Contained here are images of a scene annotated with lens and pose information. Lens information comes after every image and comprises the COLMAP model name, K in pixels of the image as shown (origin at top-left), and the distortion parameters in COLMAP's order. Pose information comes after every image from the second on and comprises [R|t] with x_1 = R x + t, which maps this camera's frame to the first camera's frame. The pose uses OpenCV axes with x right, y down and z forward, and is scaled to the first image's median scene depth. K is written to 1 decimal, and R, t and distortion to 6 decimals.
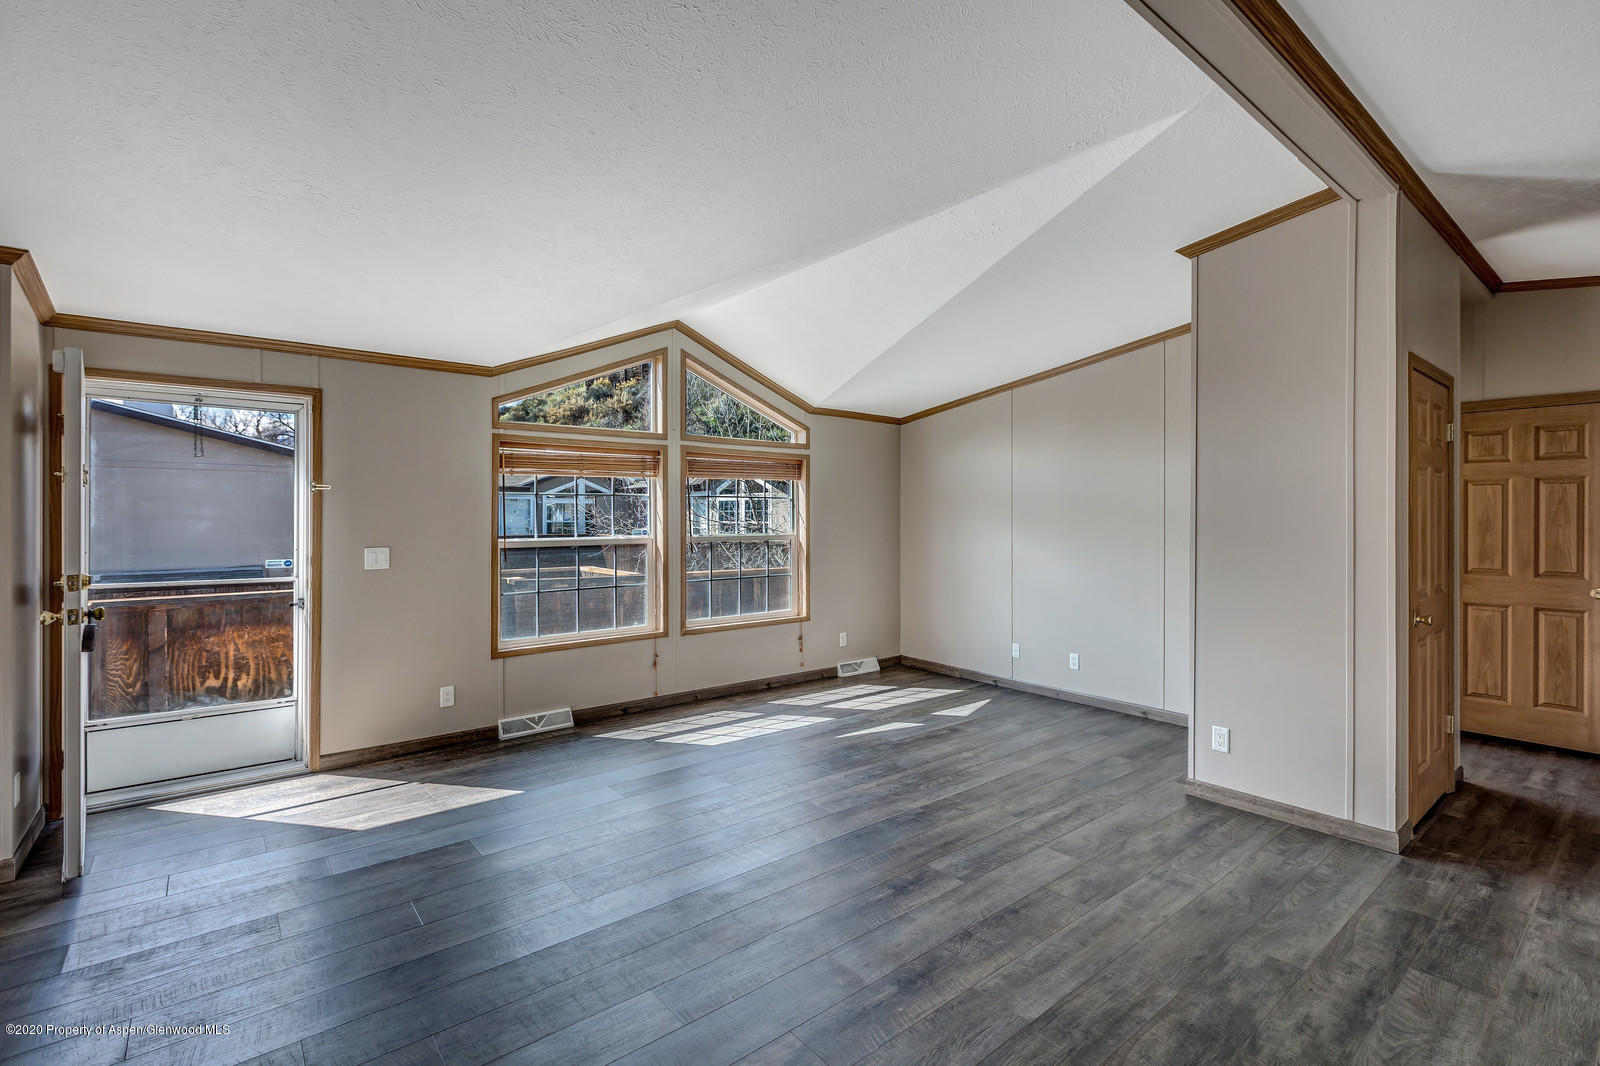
lens RADIAL K [[722.3, 0, 808.0], [0, 722.3, 507.2], [0, 0, 1]] dist [0.000782, 0.000011]
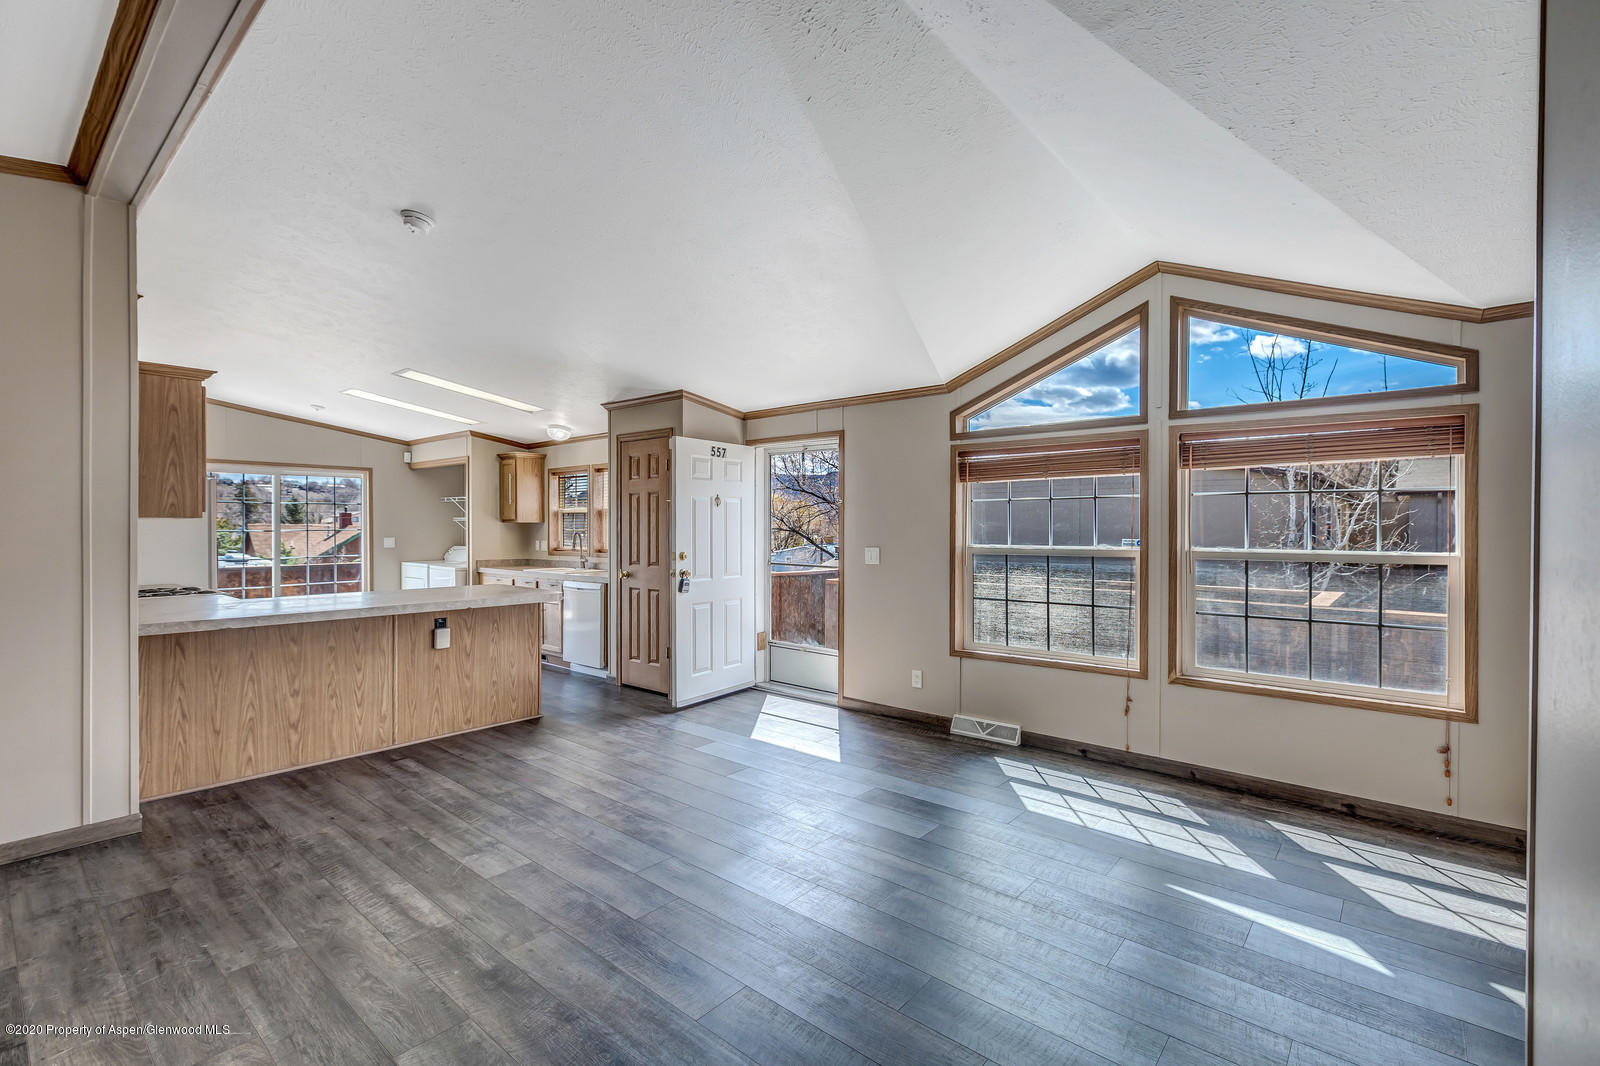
lens RADIAL K [[711.4, 0, 798.7], [0, 711.4, 523.9], [0, 0, 1]] dist [-0.004503, -0.000828]
pose [[0.183455, -0.004623, -0.983017, 0.552646], [0.007317, 0.999968, -0.003337, 0.016168], [0.983001, -0.006580, 0.183483, 0.575828]]
